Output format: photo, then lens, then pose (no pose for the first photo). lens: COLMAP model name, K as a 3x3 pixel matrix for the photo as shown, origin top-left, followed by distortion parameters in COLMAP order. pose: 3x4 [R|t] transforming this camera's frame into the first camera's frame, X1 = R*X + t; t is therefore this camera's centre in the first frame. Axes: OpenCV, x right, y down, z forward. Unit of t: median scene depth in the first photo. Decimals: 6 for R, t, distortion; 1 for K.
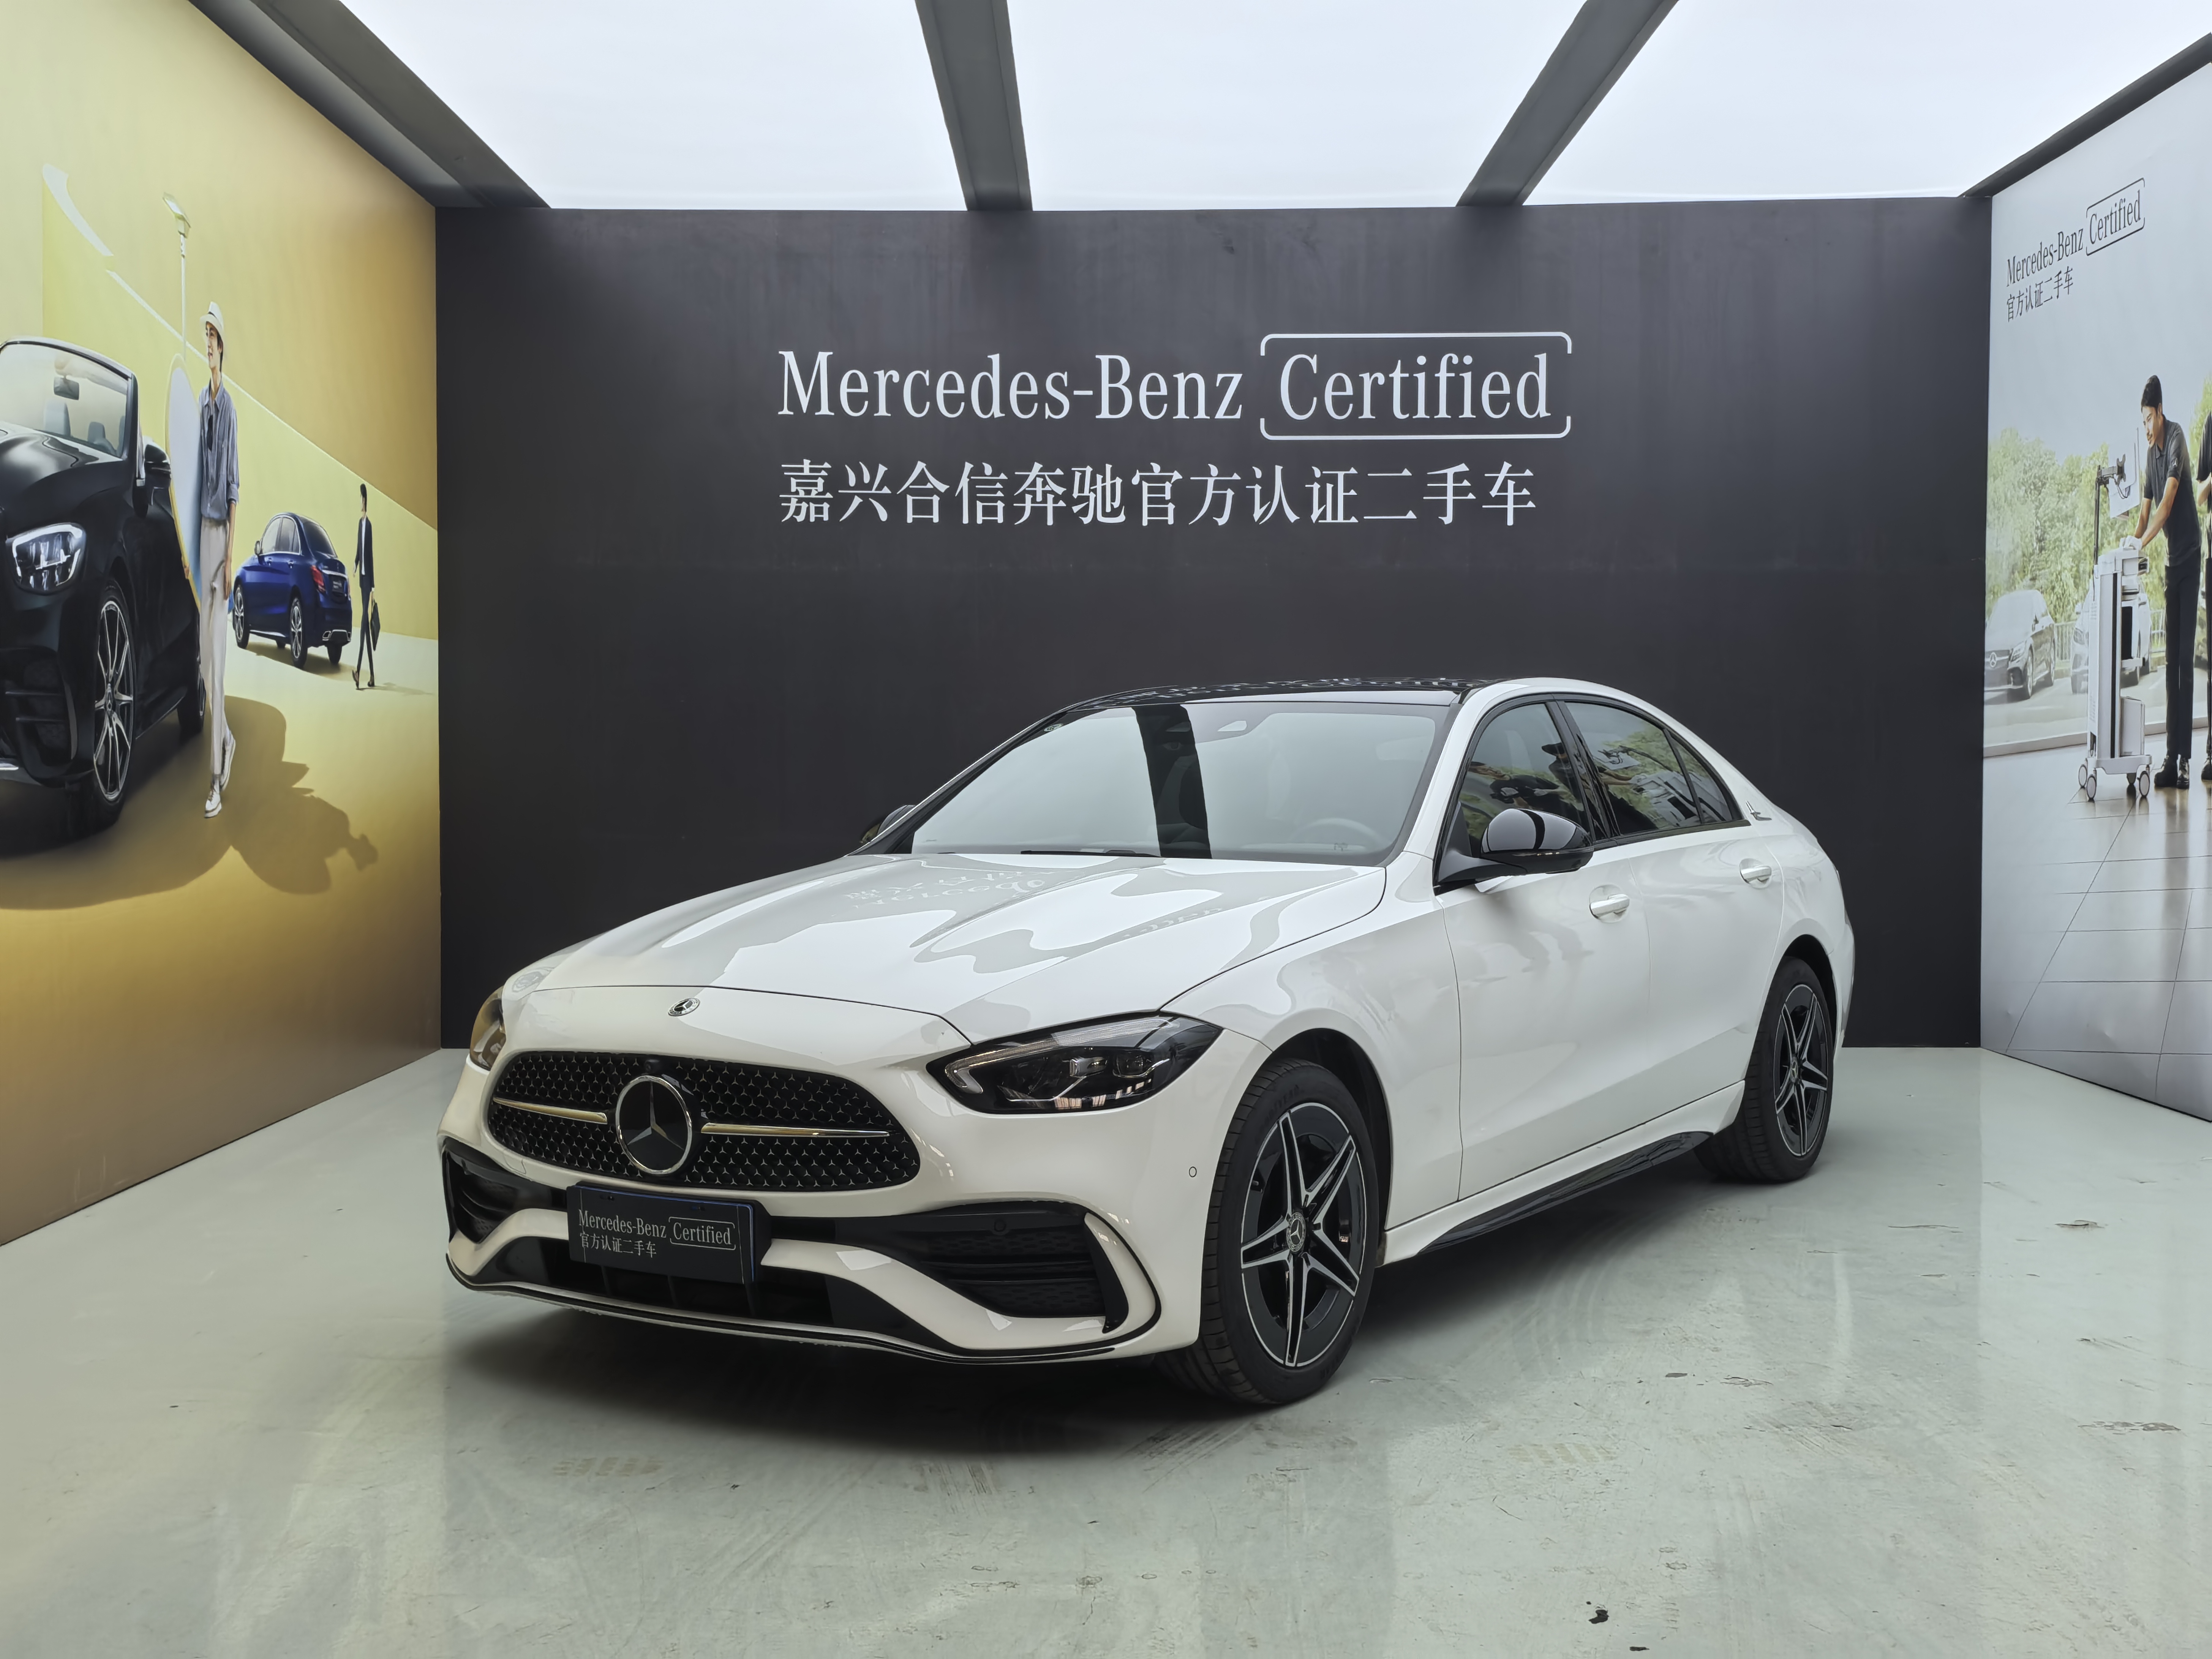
lens RADIAL K [[2469.4, 0, 1172.5], [0, 2469.4, 898.8], [0, 0, 1]] dist [0.016827, 0.000000]
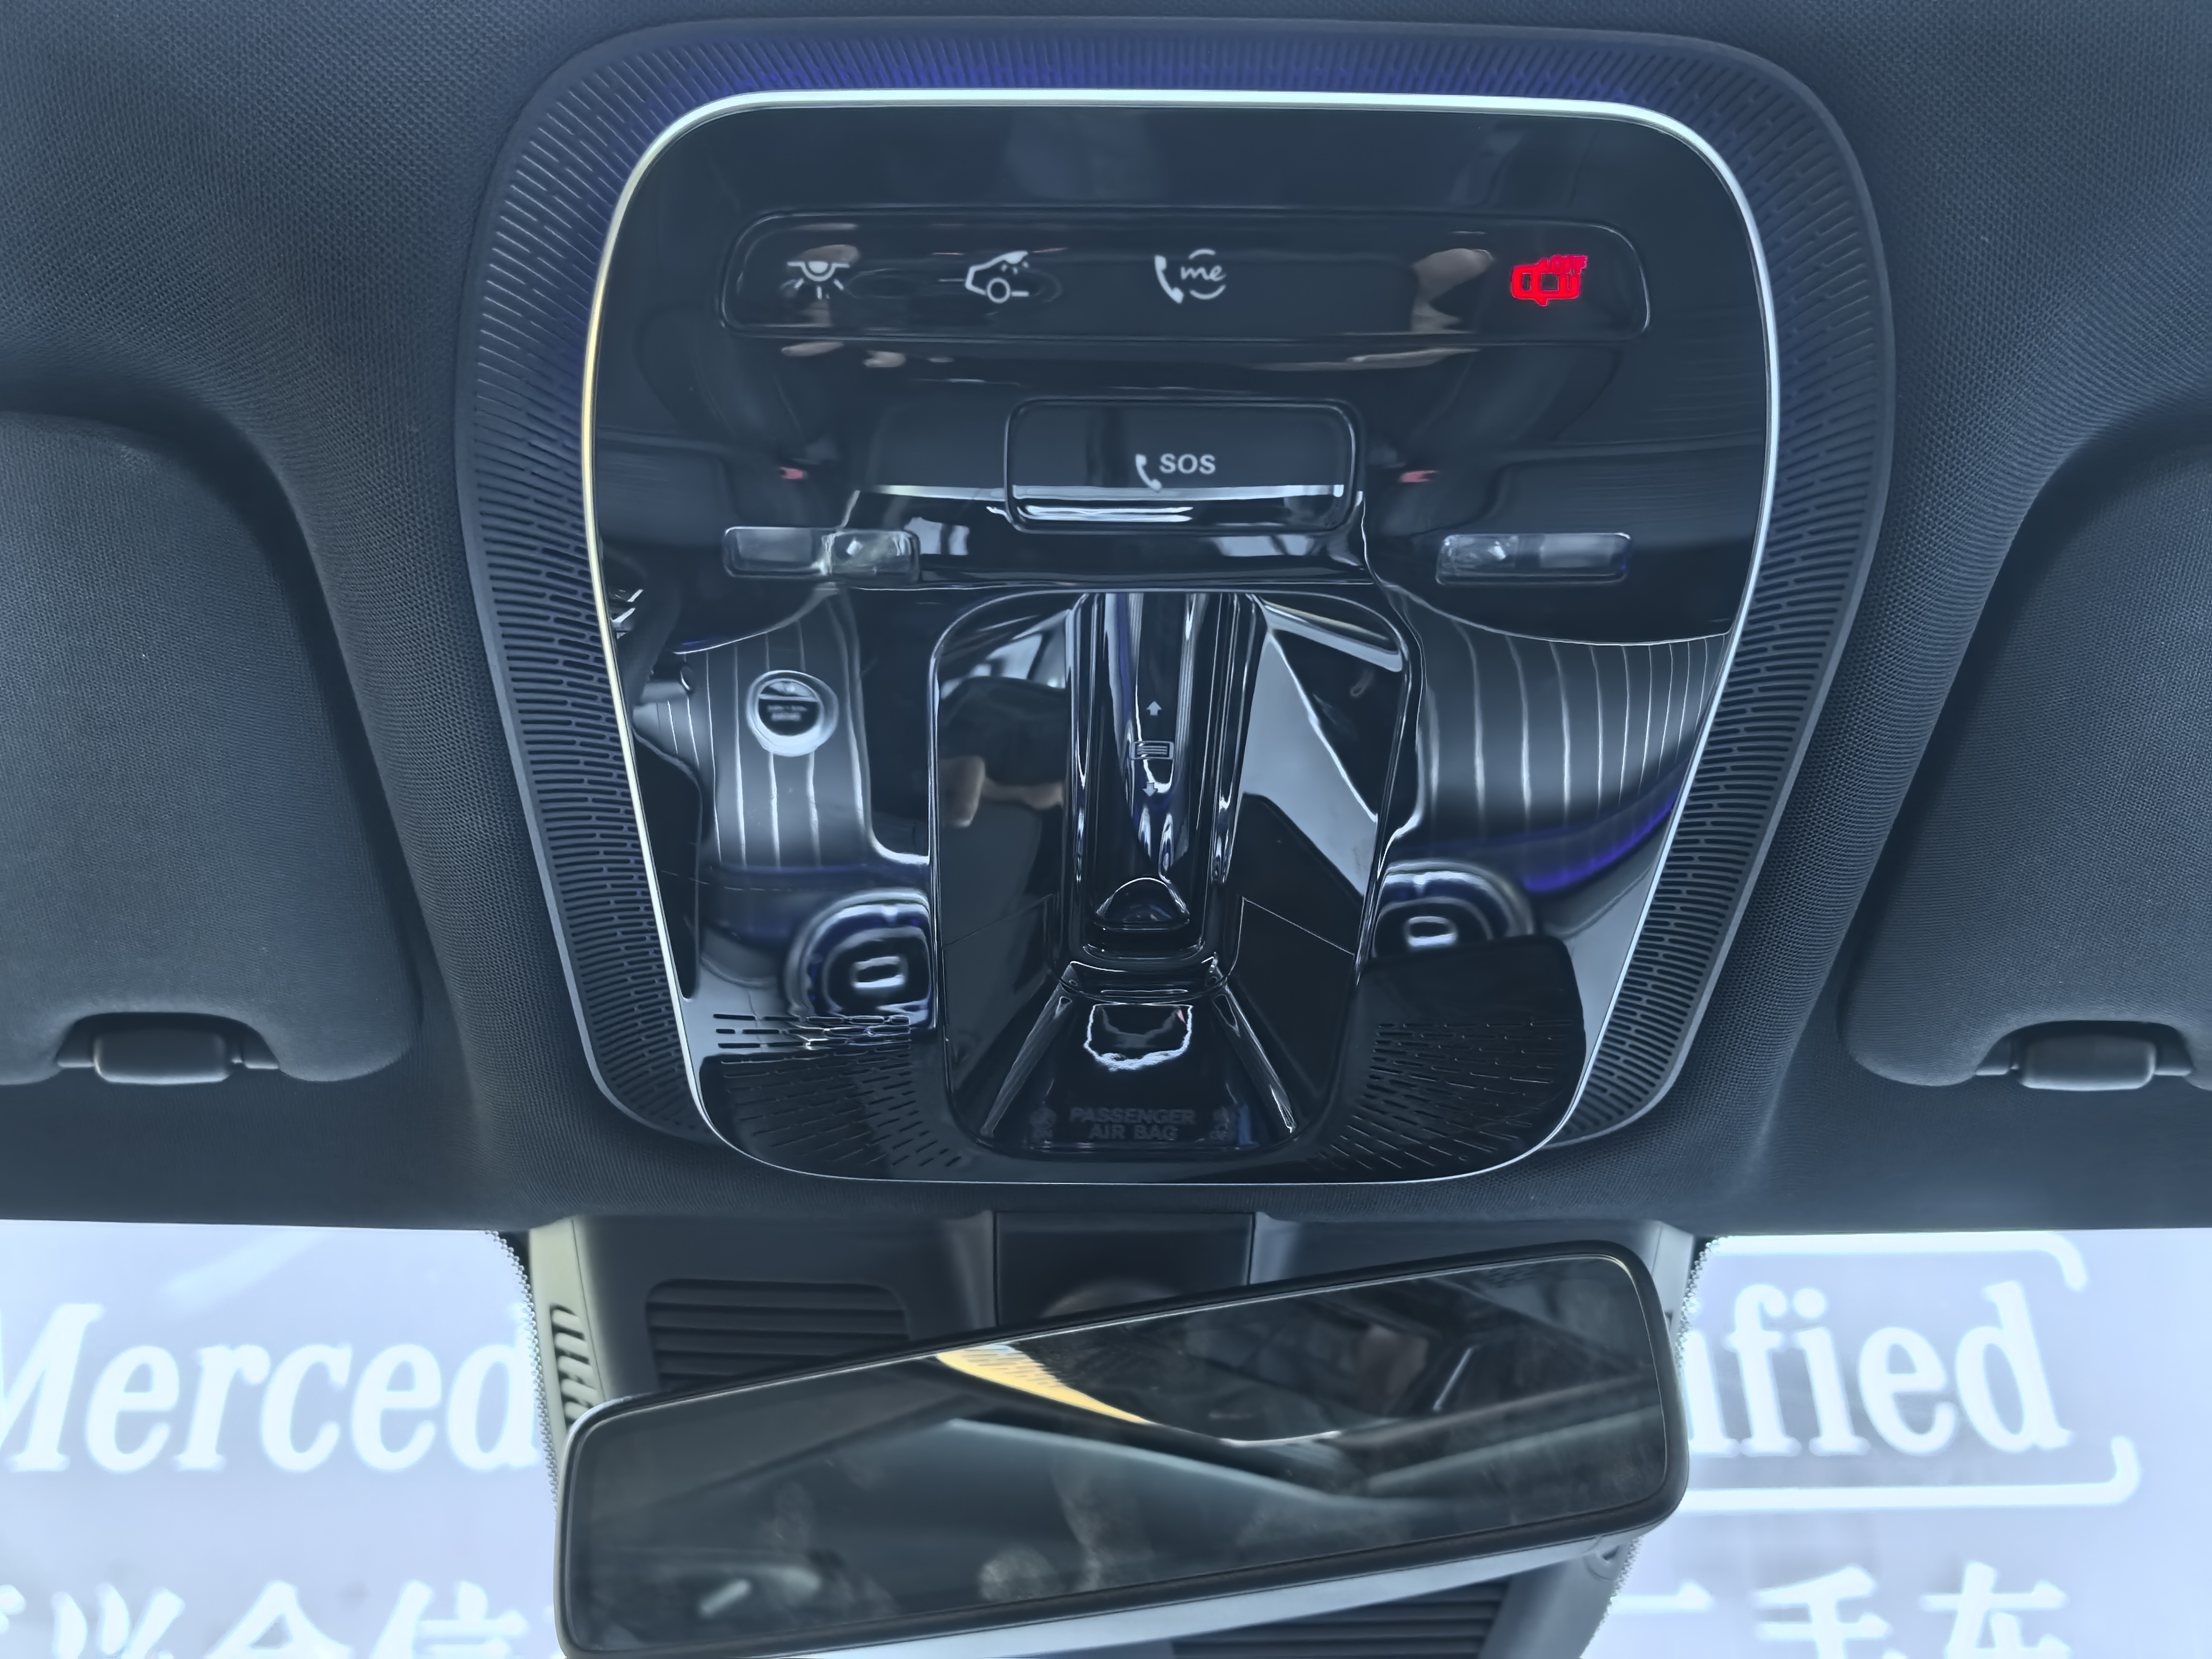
lens RADIAL K [[2520.8, 0, 1070.7], [0, 2520.8, 904.8], [0, 0, 1]] dist [0.019136, 0.000000]
pose [[0.999749, 0.004937, 0.021836, 0.000396], [0.010077, 0.771757, -0.635837, -0.024535], [-0.019991, 0.635898, 0.771514, 0.669200]]
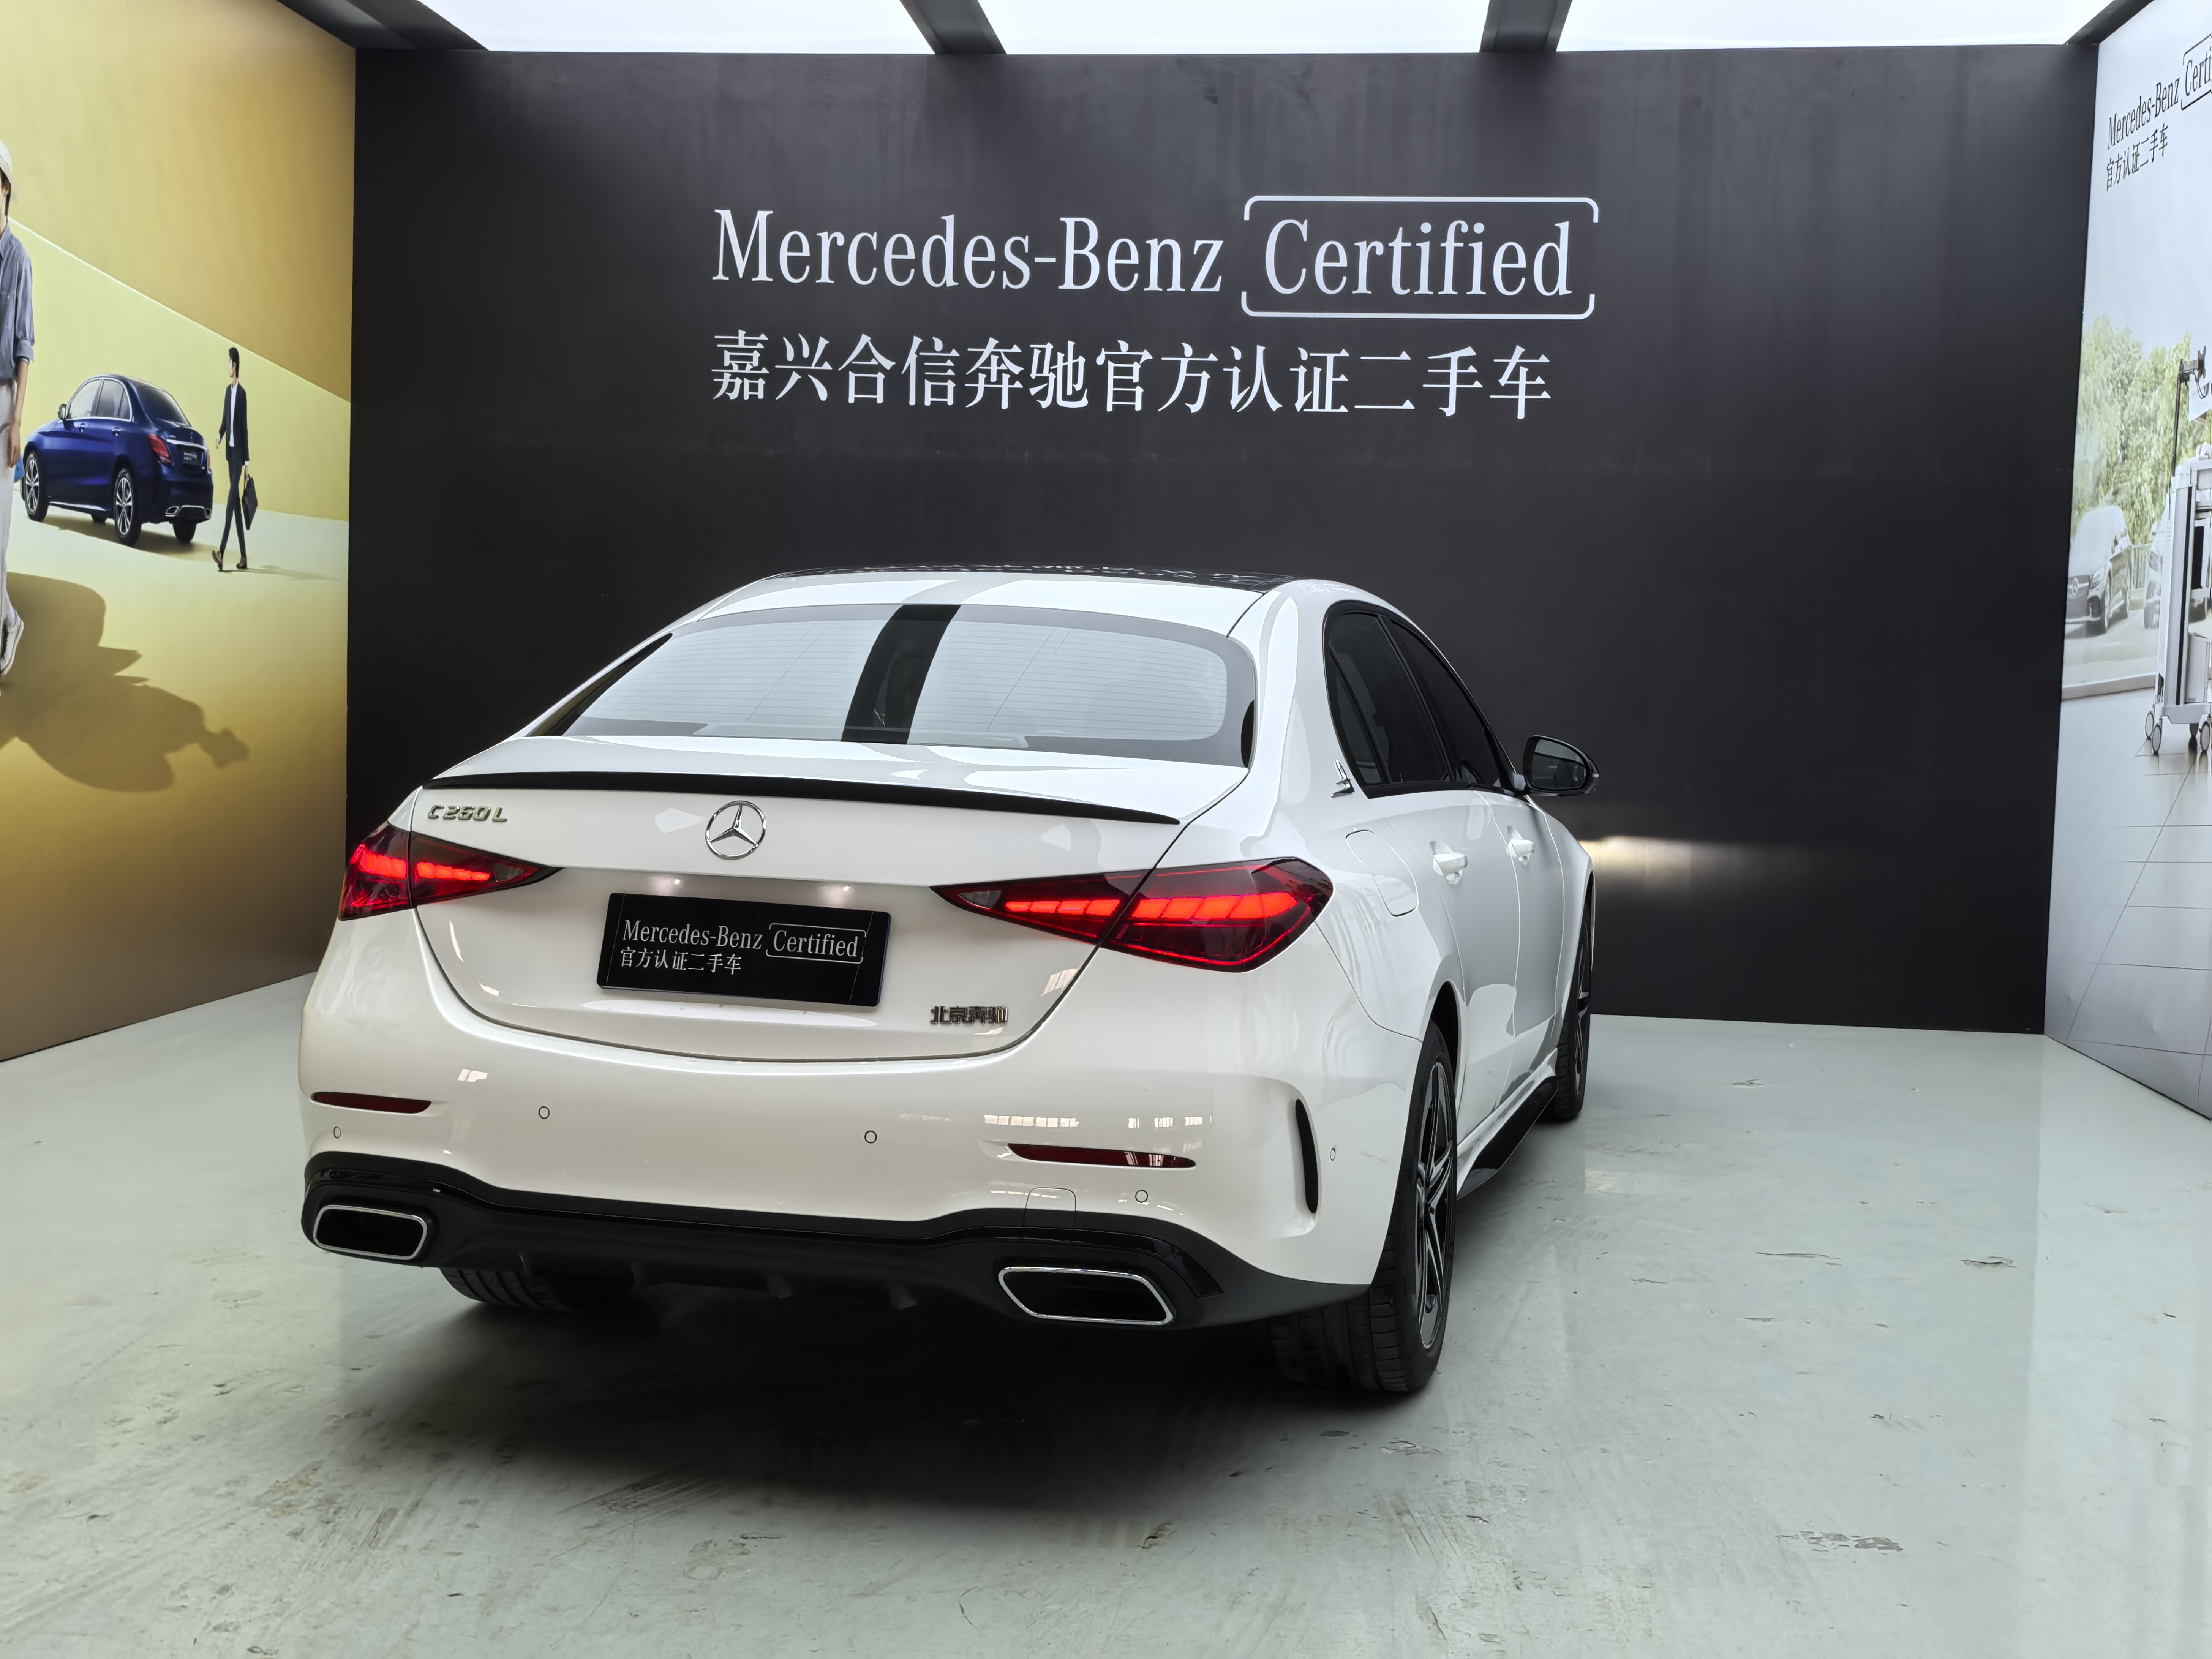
lens RADIAL K [[2616.6, 0, 1138.1], [0, 2616.6, 872.3], [0, 0, 1]] dist [0.014671, 0.000000]
pose [[0.994385, 0.036916, -0.099174, 0.099336], [-0.035017, 0.999170, 0.020822, -0.004844], [0.099860, -0.017233, 0.994852, 0.059068]]
